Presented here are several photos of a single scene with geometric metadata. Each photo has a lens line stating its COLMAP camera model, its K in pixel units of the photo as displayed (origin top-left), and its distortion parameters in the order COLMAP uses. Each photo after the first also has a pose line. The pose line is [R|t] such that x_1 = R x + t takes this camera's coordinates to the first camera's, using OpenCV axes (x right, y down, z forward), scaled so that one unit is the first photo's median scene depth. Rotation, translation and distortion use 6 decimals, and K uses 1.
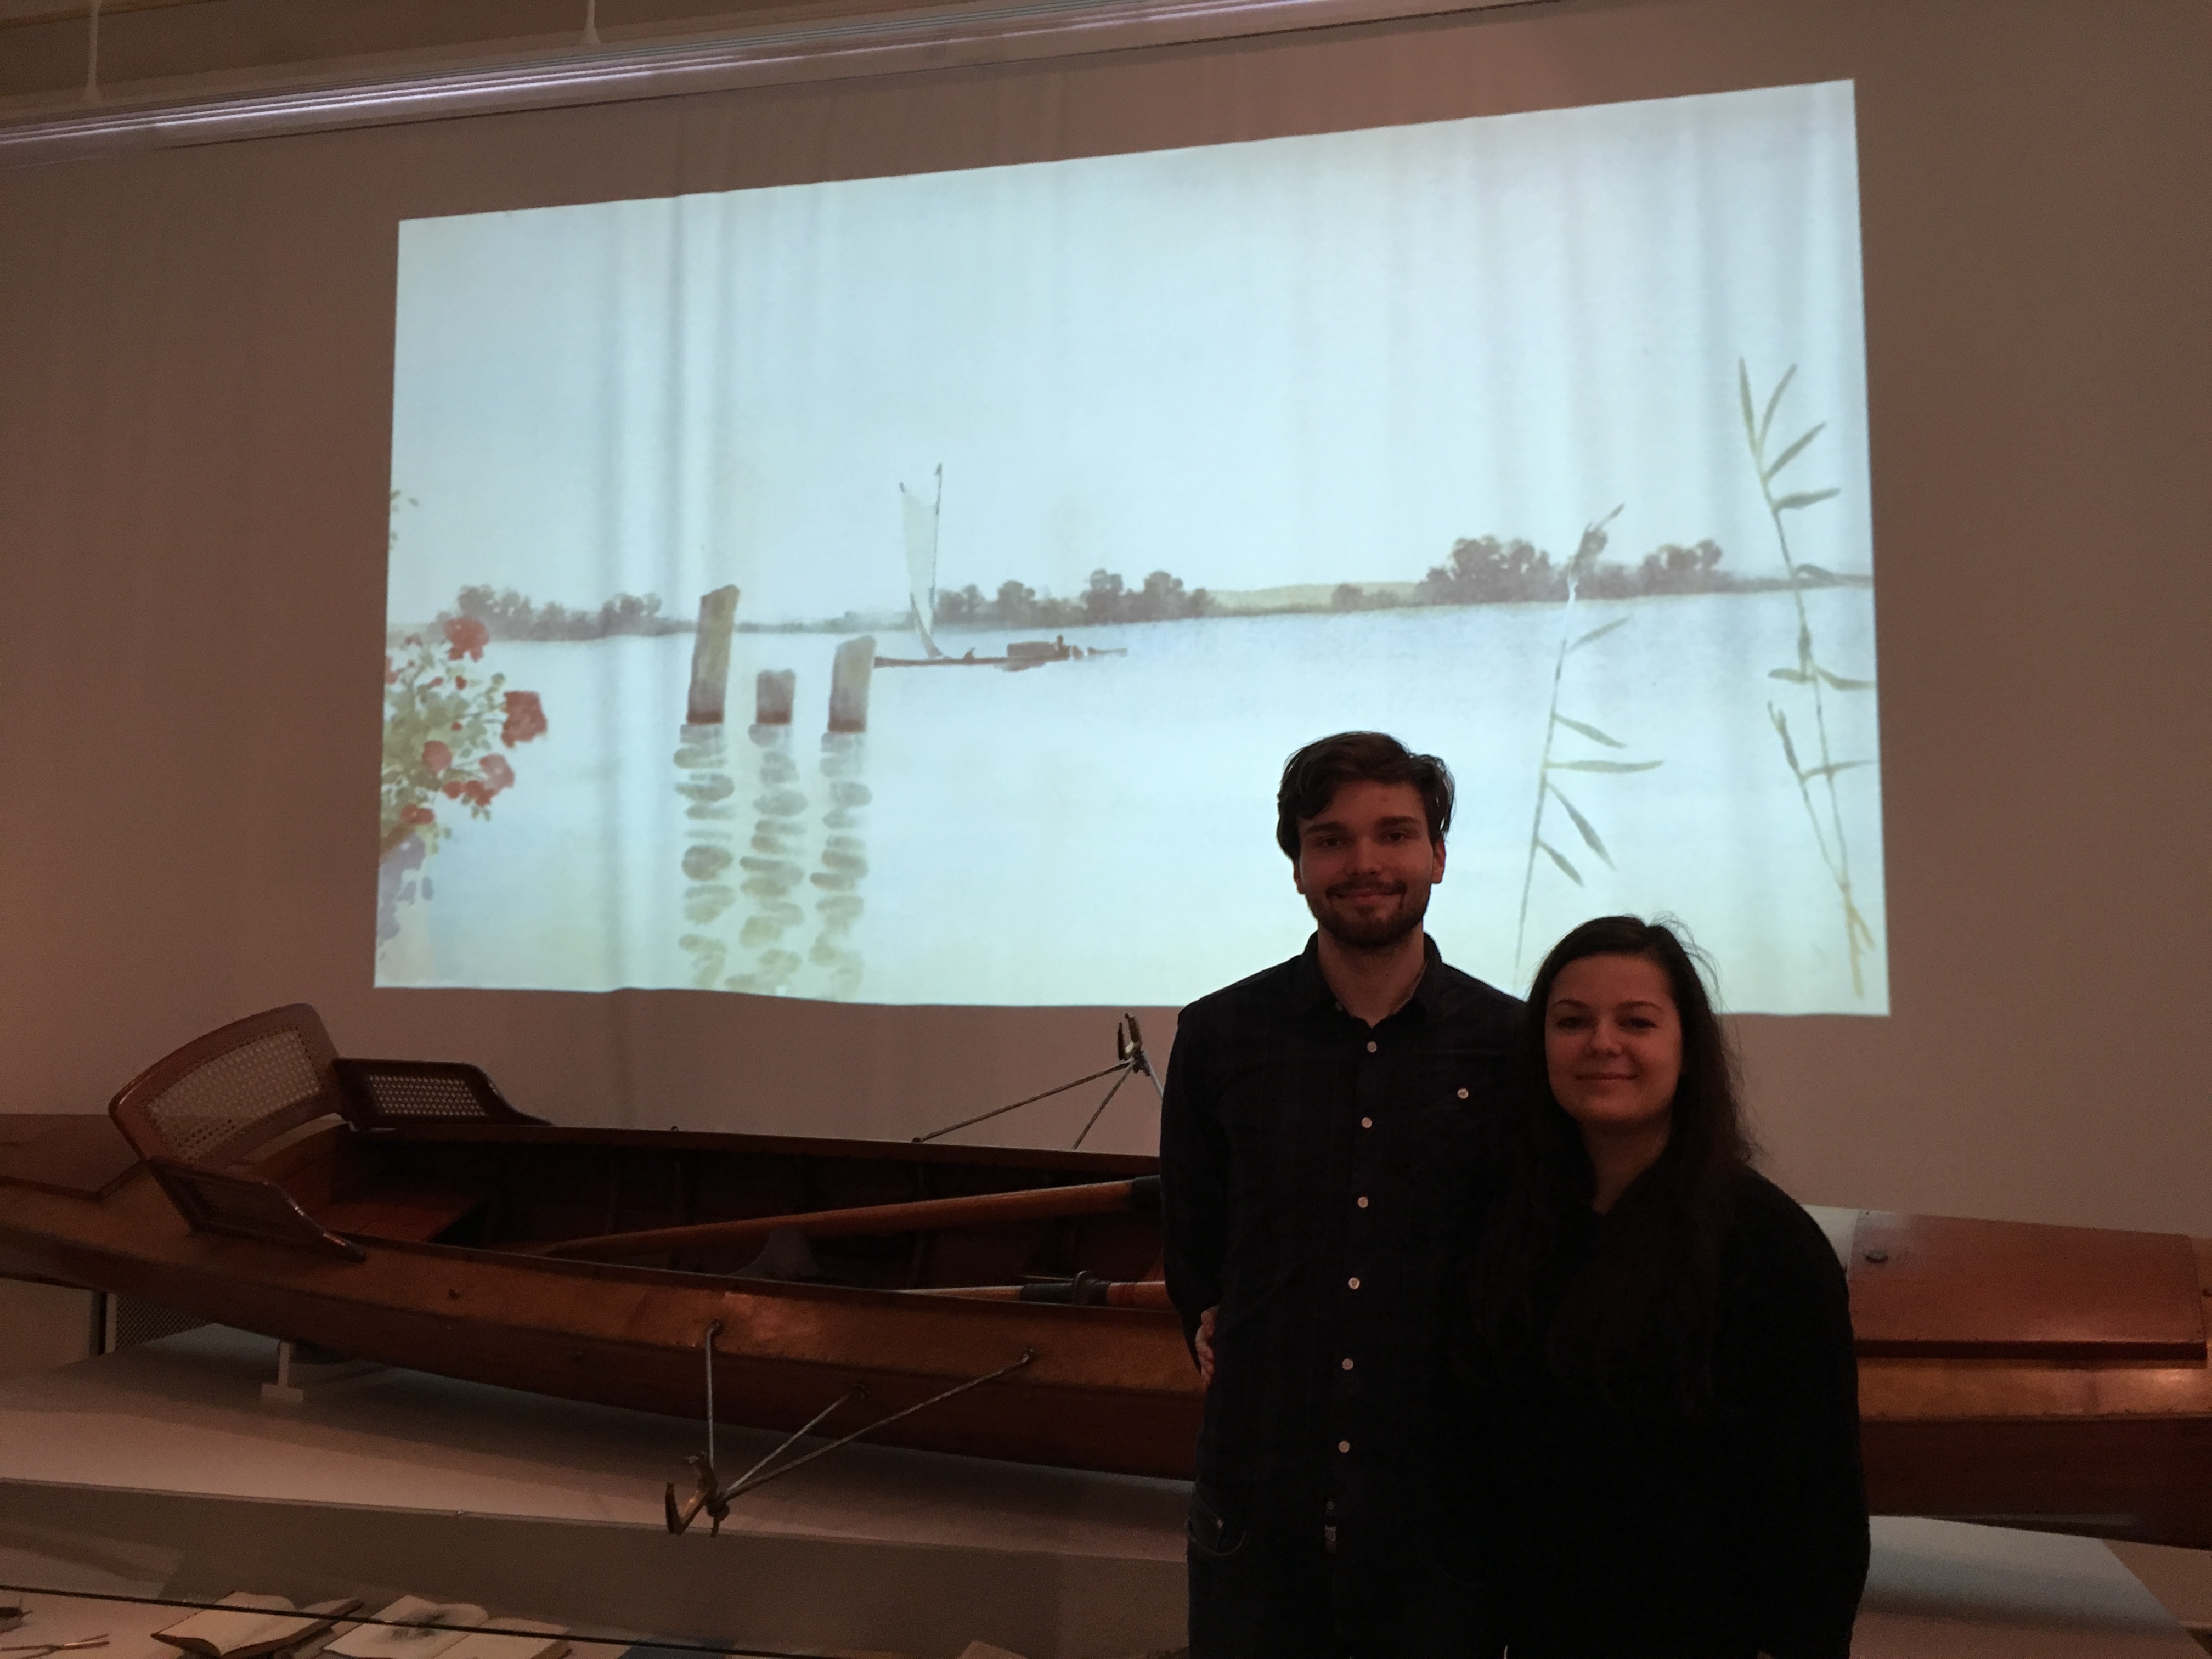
lens RADIAL K [[1819.1, 0, 1106.0], [0, 1819.1, 829.5], [0, 0, 1]] dist [0.054650, -0.073660]
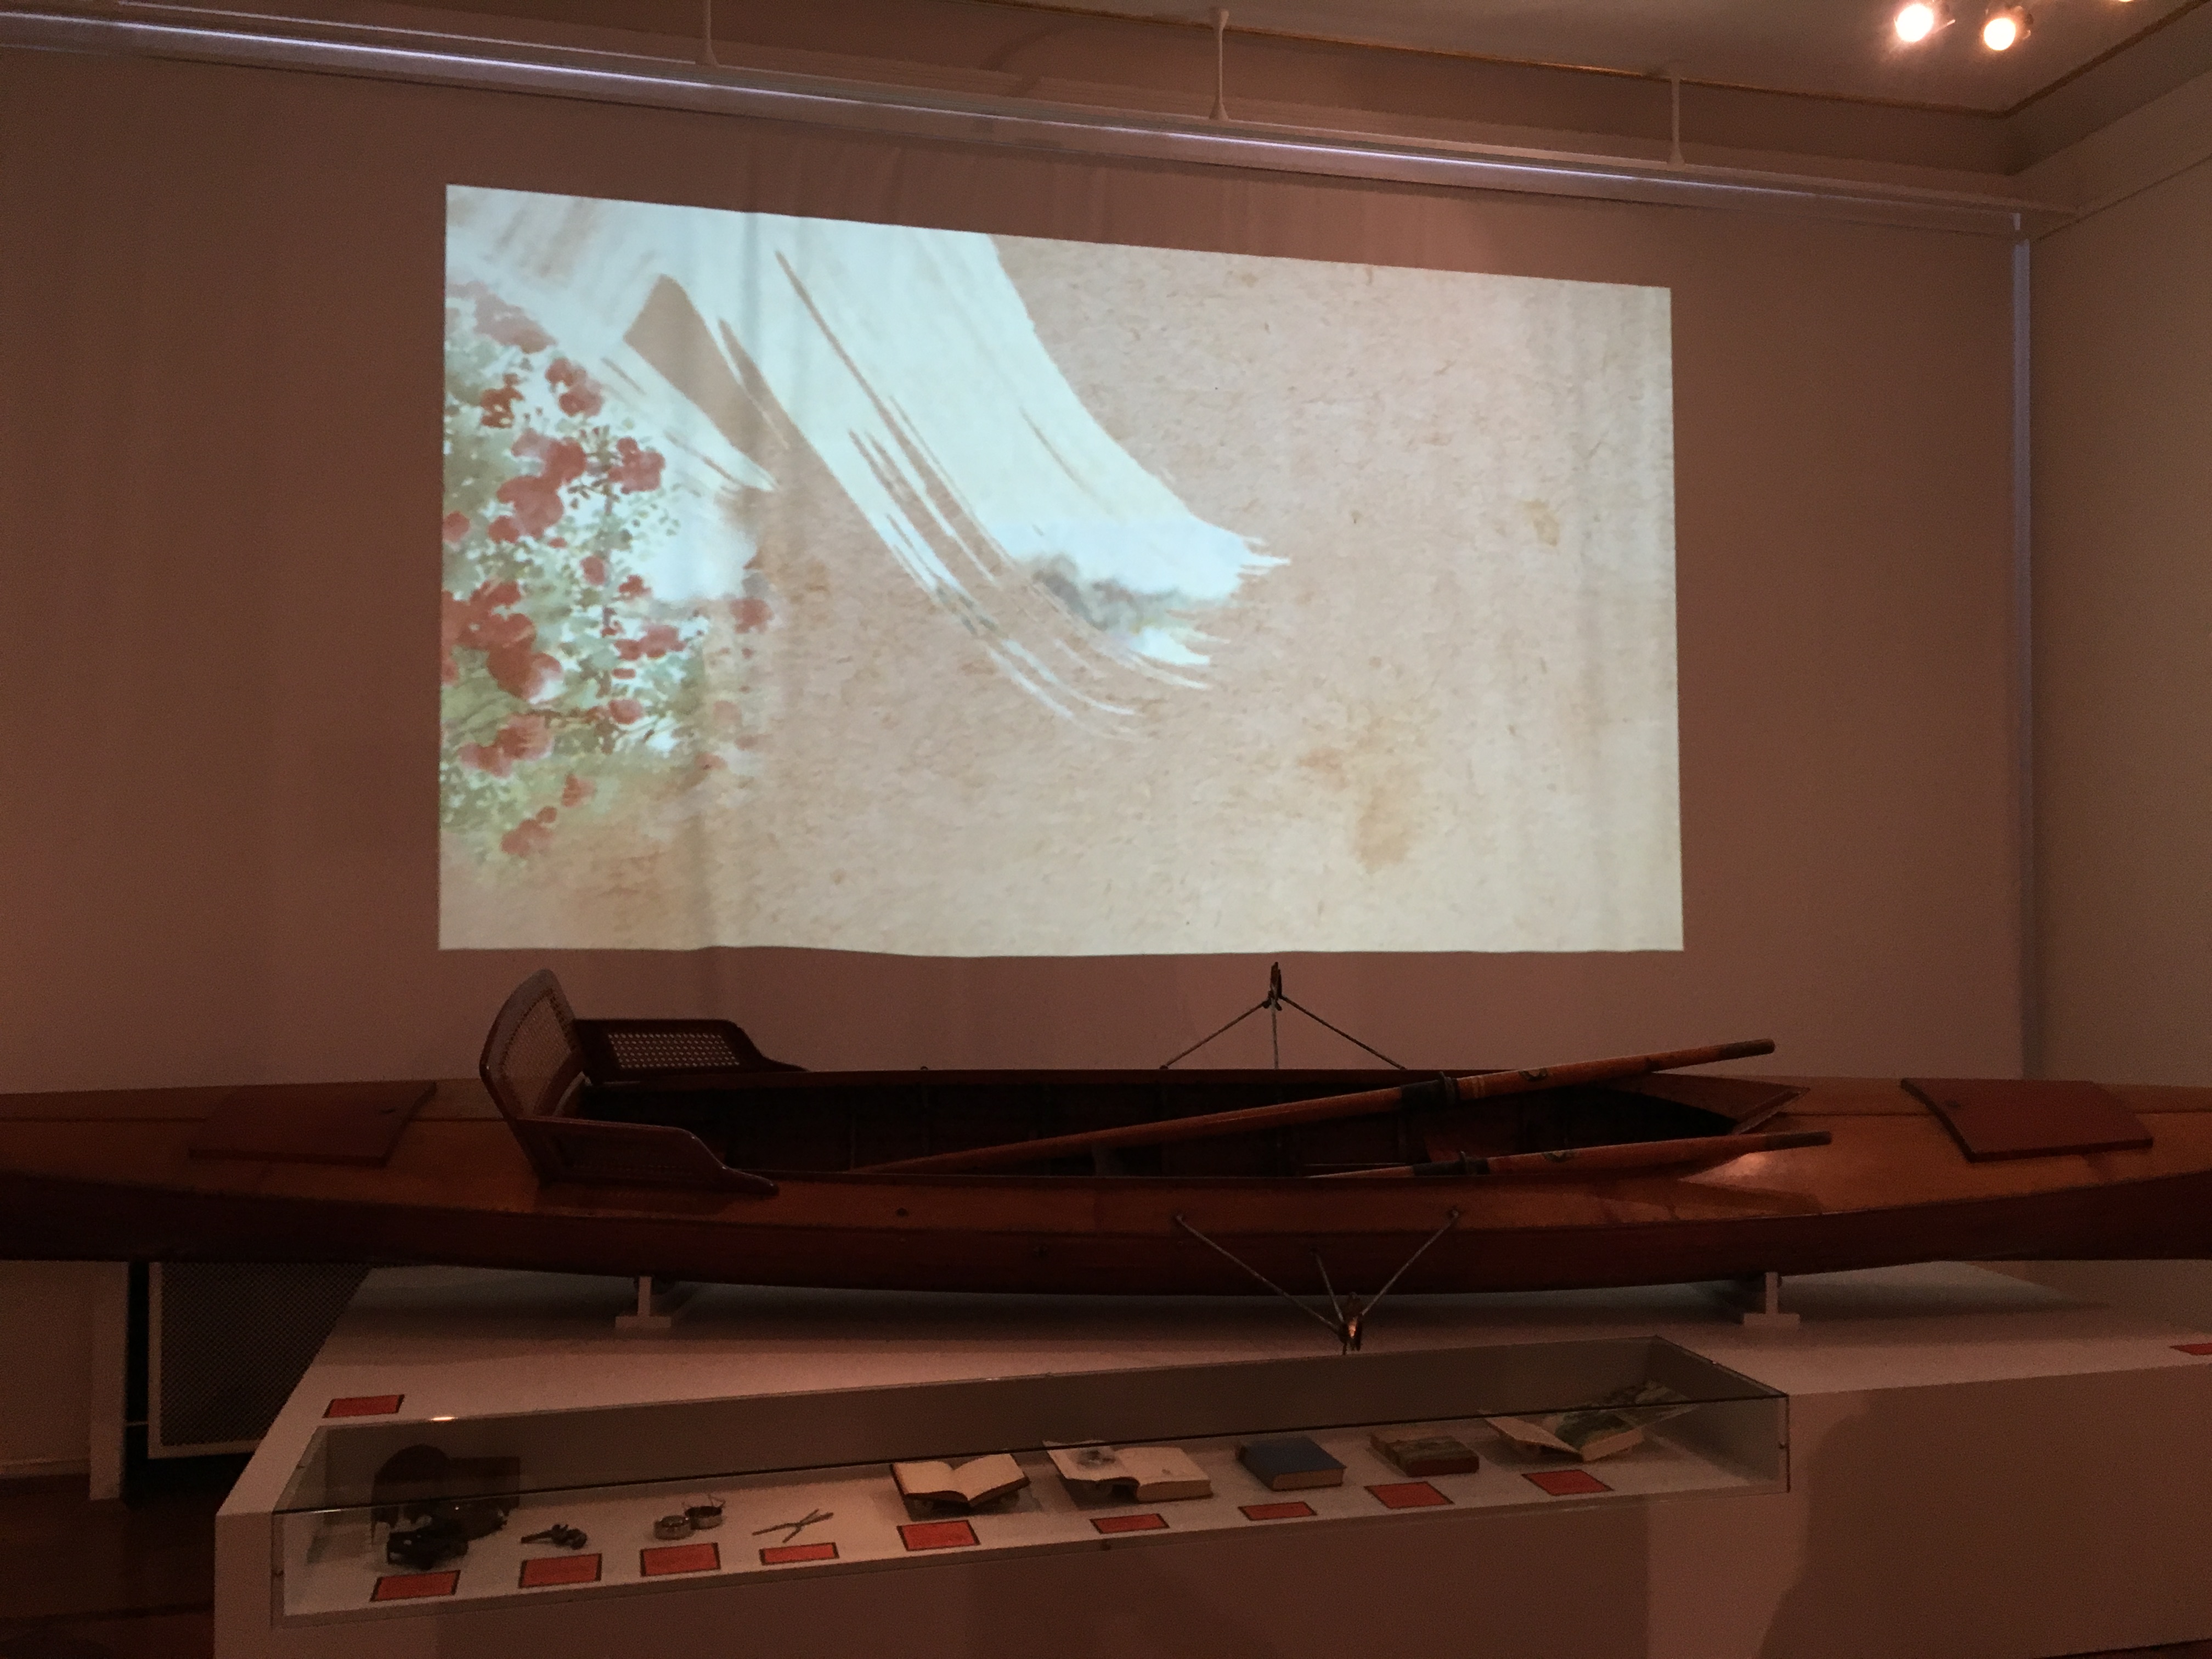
lens RADIAL K [[1819.1, 0, 1106.0], [0, 1819.1, 829.5], [0, 0, 1]] dist [0.054650, -0.073660]
pose [[0.897576, 0.009257, 0.440762, -0.632173], [-0.029869, 0.998759, 0.039850, -0.039219], [-0.439846, -0.048934, 0.896739, -0.094899]]
